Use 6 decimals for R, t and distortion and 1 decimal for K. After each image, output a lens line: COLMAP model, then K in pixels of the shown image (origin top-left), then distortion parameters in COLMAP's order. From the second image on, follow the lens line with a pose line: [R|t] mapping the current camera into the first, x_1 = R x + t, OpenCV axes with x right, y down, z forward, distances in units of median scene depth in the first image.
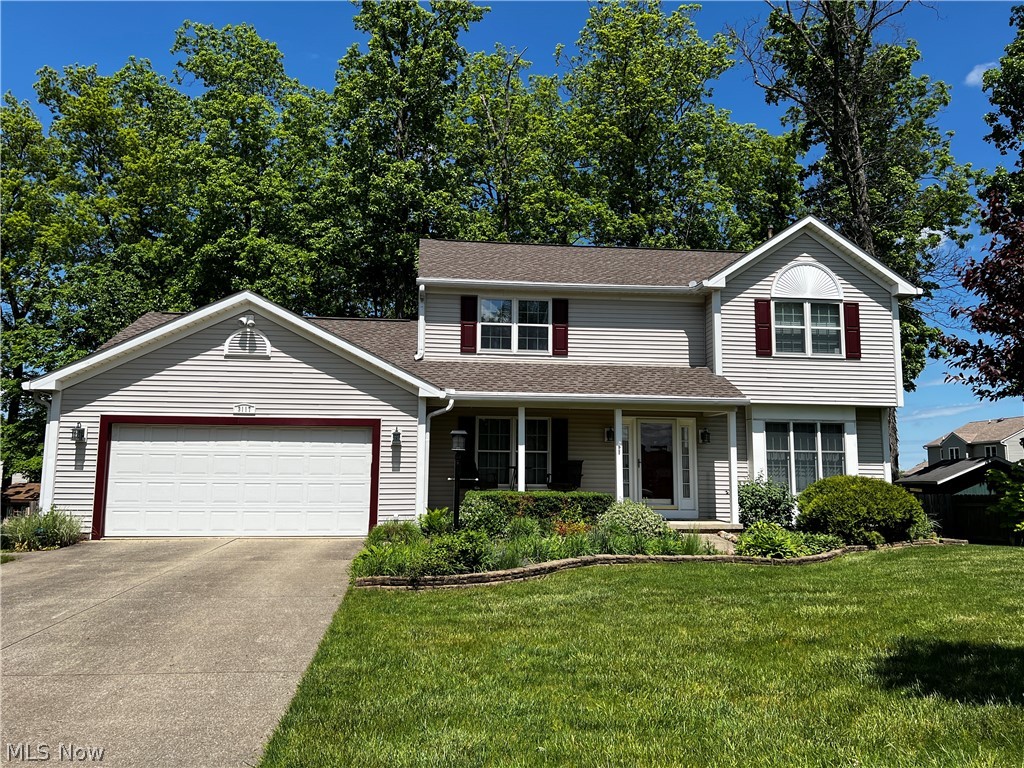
lens RADIAL K [[768.8, 0, 514.0], [0, 768.8, 374.9], [0, 0, 1]] dist [0.041499, -0.076509]
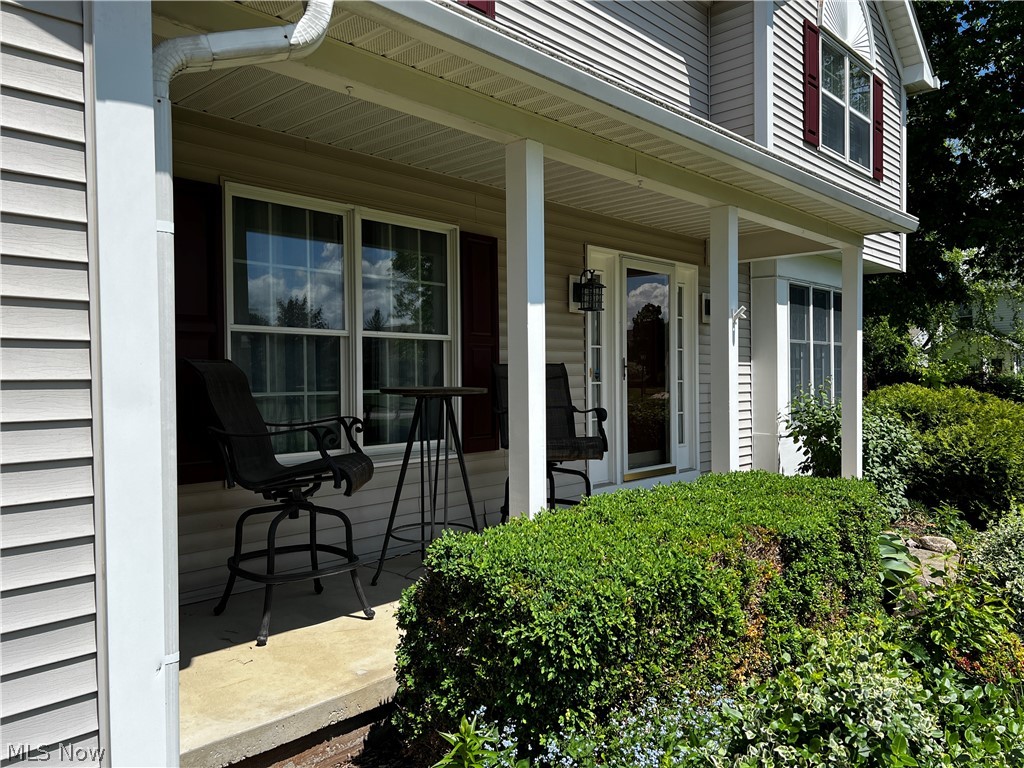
lens RADIAL K [[768.8, 0, 510.5], [0, 768.8, 386.5], [0, 0, 1]] dist [0.041499, -0.076509]
pose [[0.764273, -0.022900, 0.644486, -0.135011], [-0.071708, 0.990154, 0.120218, 0.080159], [-0.640893, -0.138094, 0.755106, 0.734322]]
